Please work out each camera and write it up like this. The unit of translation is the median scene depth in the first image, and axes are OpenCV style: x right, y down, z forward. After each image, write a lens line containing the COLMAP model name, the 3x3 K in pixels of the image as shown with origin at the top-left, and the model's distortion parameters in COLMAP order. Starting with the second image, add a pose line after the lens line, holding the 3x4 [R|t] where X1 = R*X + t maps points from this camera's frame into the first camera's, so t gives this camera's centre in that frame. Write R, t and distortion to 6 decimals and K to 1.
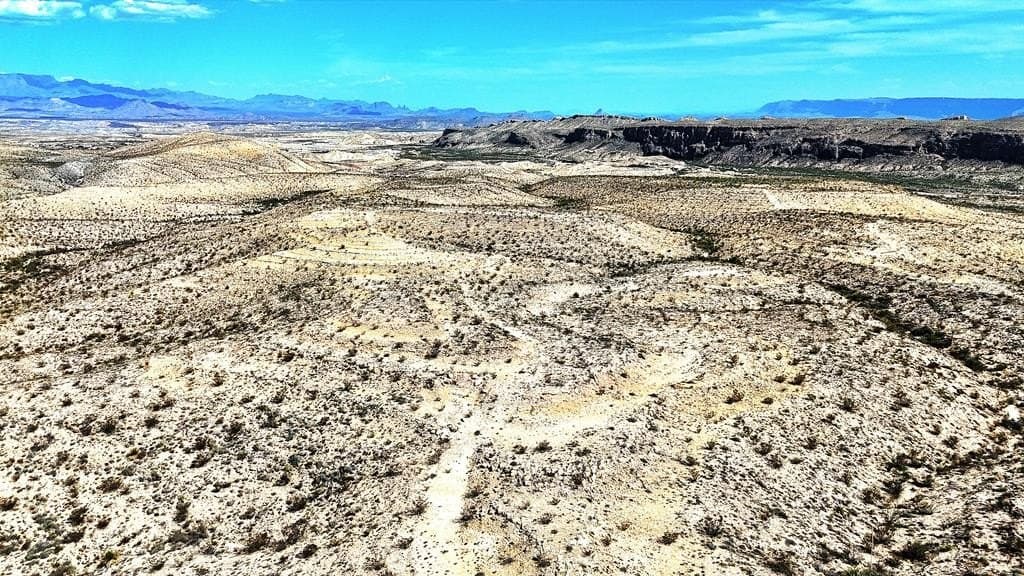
lens RADIAL K [[756.4, 0, 511.1], [0, 756.4, 285.4], [0, 0, 1]] dist [0.065291, -0.062170]
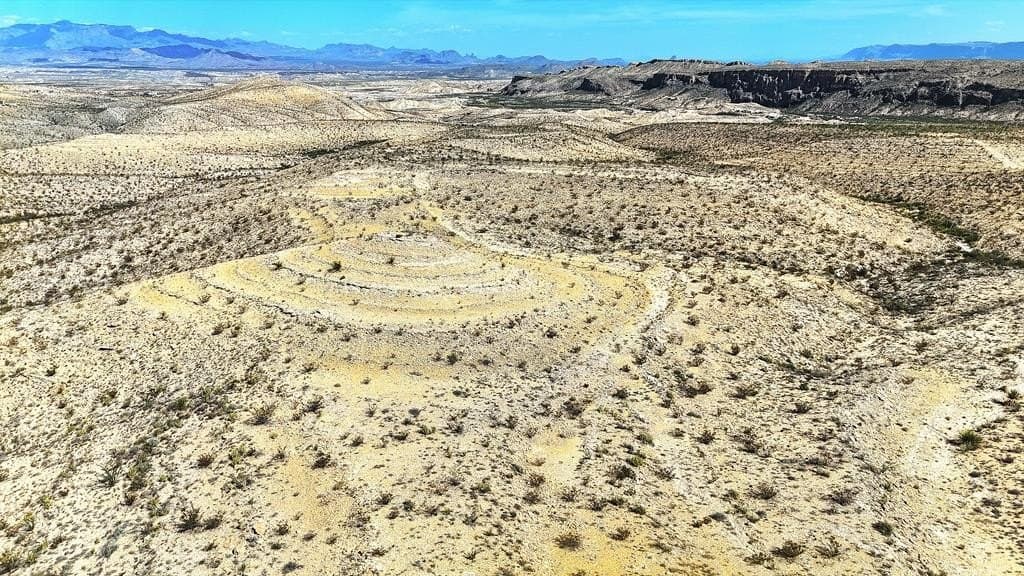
lens RADIAL K [[756.4, 0, 511.1], [0, 756.4, 285.4], [0, 0, 1]] dist [0.065291, -0.062170]
pose [[0.996207, 0.020277, -0.084618, -0.009809], [-0.014901, 0.997859, 0.063690, -0.007946], [0.085728, -0.062187, 0.994376, 0.066043]]
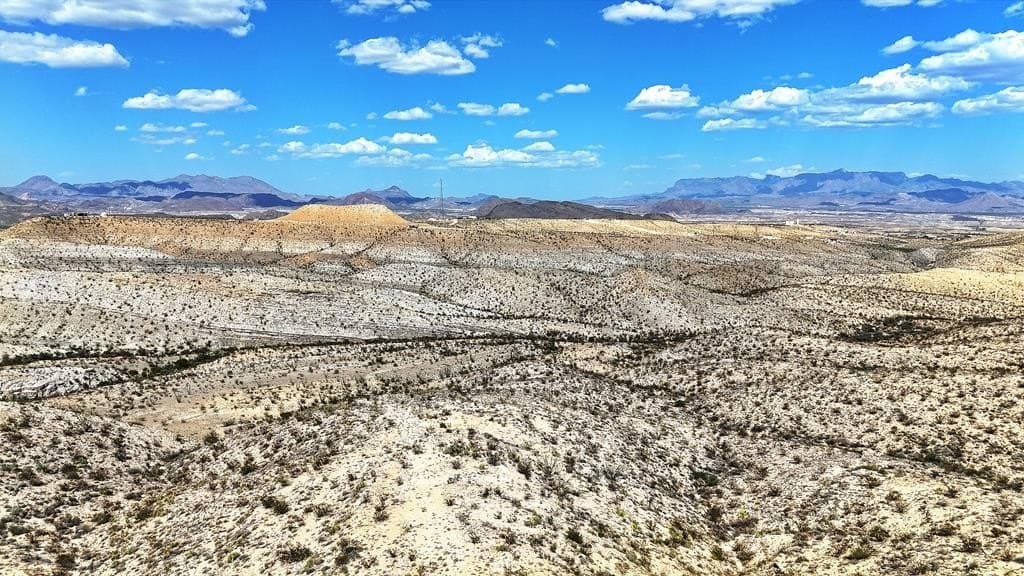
lens RADIAL K [[761.4, 0, 511.8], [0, 761.4, 274.1], [0, 0, 1]] dist [0.048038, -0.036937]
pose [[0.548978, 0.080727, -0.831929, 0.003051], [-0.190857, 0.981136, -0.030739, 0.010287], [0.813754, 0.175655, 0.554030, -0.031650]]
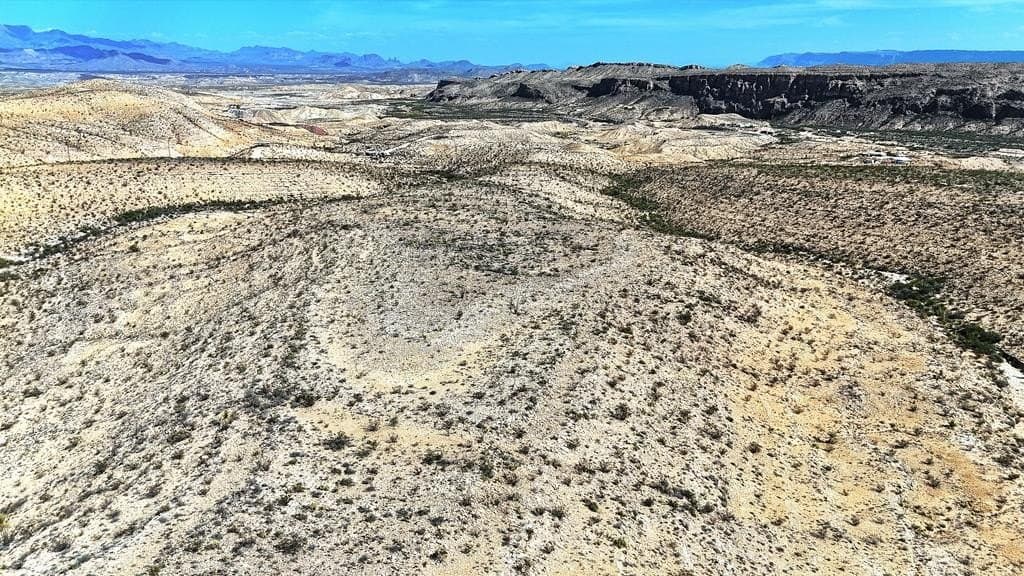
lens RADIAL K [[756.4, 0, 511.1], [0, 756.4, 285.4], [0, 0, 1]] dist [0.065291, -0.062170]
pose [[0.999962, -0.001260, 0.008640, -0.033012], [0.000768, 0.998389, 0.056737, -0.052840], [-0.008697, -0.056728, 0.998352, 0.287700]]
